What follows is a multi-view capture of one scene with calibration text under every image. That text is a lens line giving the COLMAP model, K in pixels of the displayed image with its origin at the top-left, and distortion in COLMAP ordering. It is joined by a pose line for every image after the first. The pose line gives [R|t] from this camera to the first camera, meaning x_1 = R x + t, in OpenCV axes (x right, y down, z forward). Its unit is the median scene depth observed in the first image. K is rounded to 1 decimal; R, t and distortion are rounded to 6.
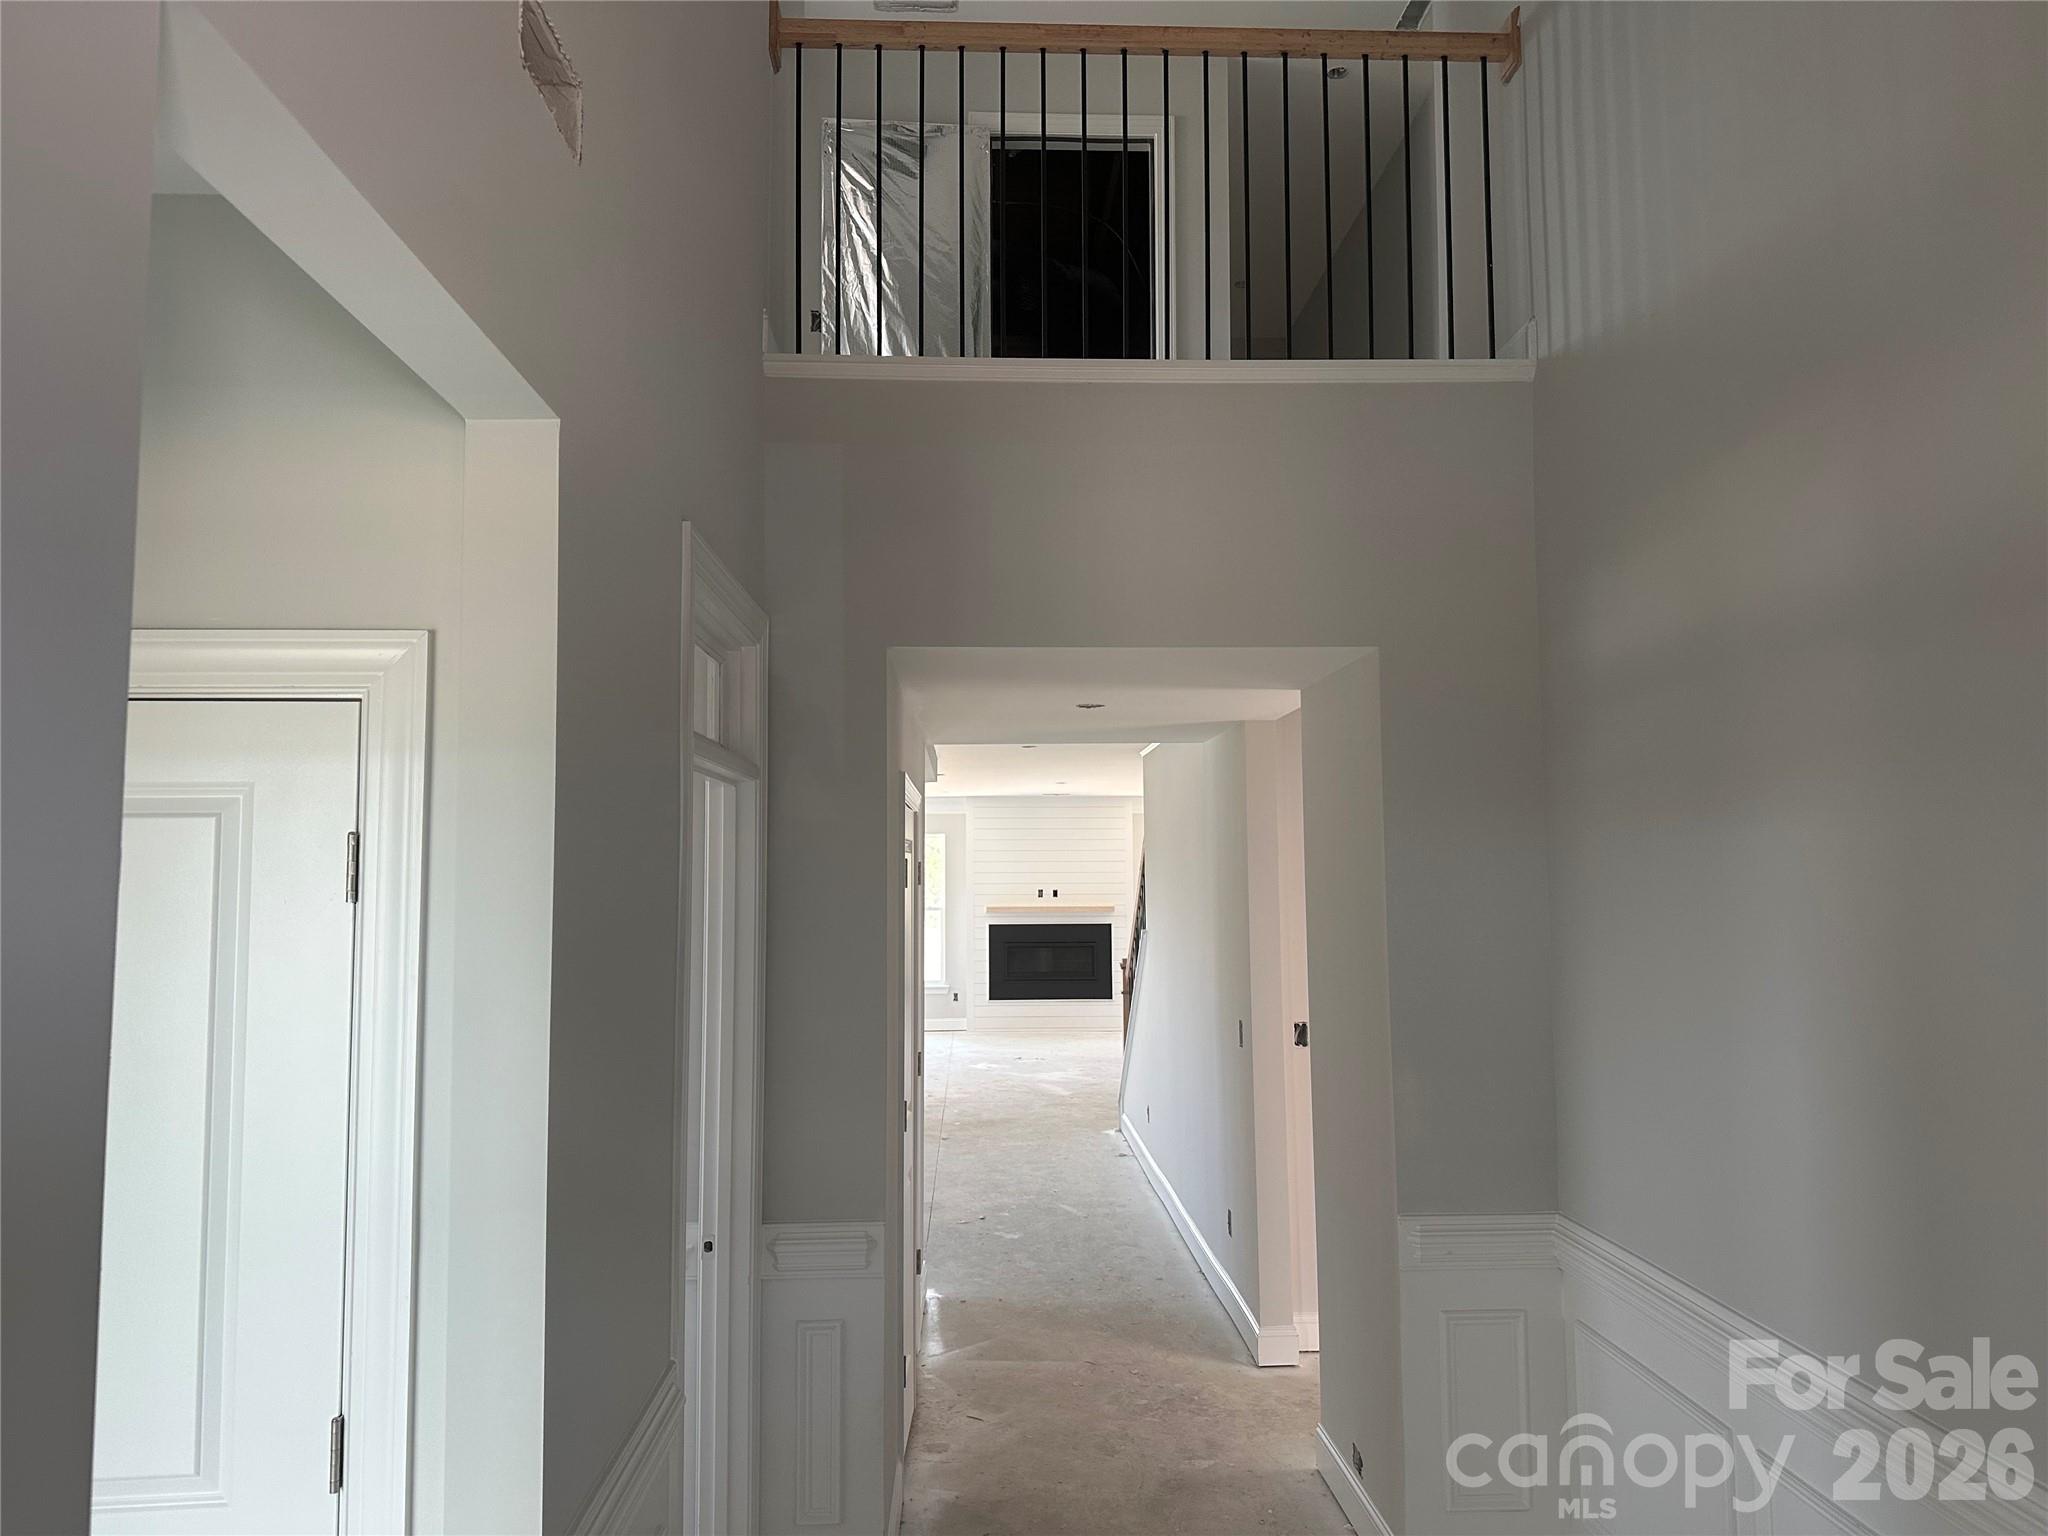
lens RADIAL K [[1427.5, 0, 1025.8], [0, 1427.5, 770.1], [0, 0, 1]] dist [0.006759, -0.013738]
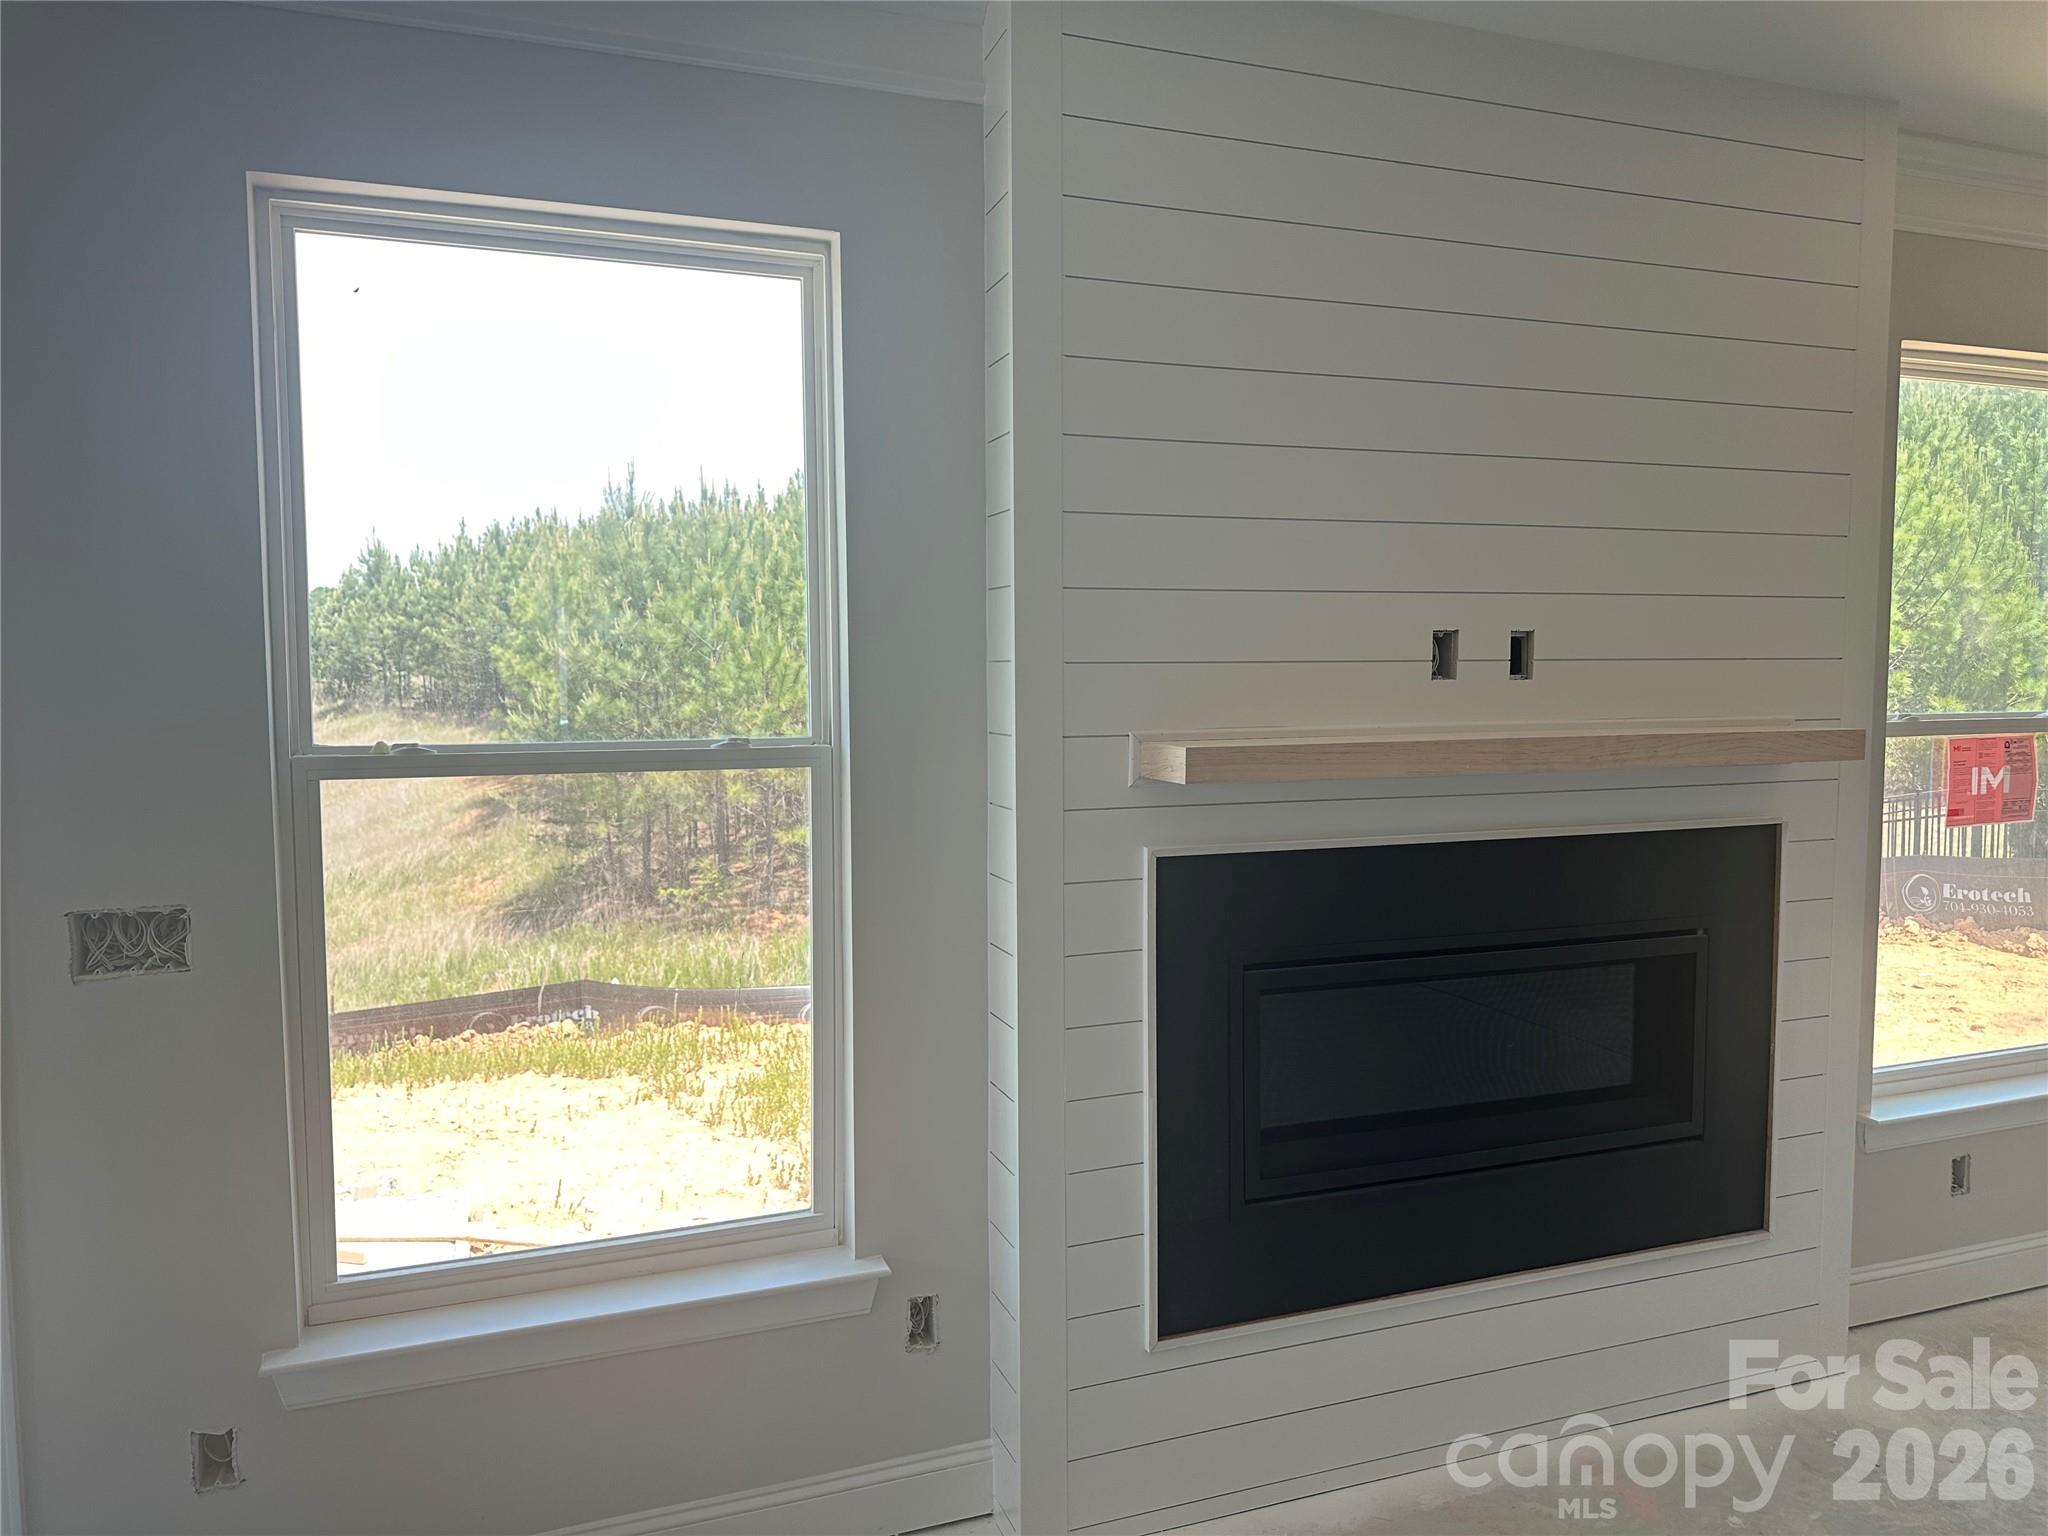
lens RADIAL K [[1427.5, 0, 1024.8], [0, 1427.5, 770.1], [0, 0, 1]] dist [0.006759, -0.013738]
pose [[0.952553, -0.017882, 0.303846, -0.084912], [-0.025233, 0.990197, 0.137381, 0.078051], [-0.303324, -0.138530, 0.942764, 0.858862]]
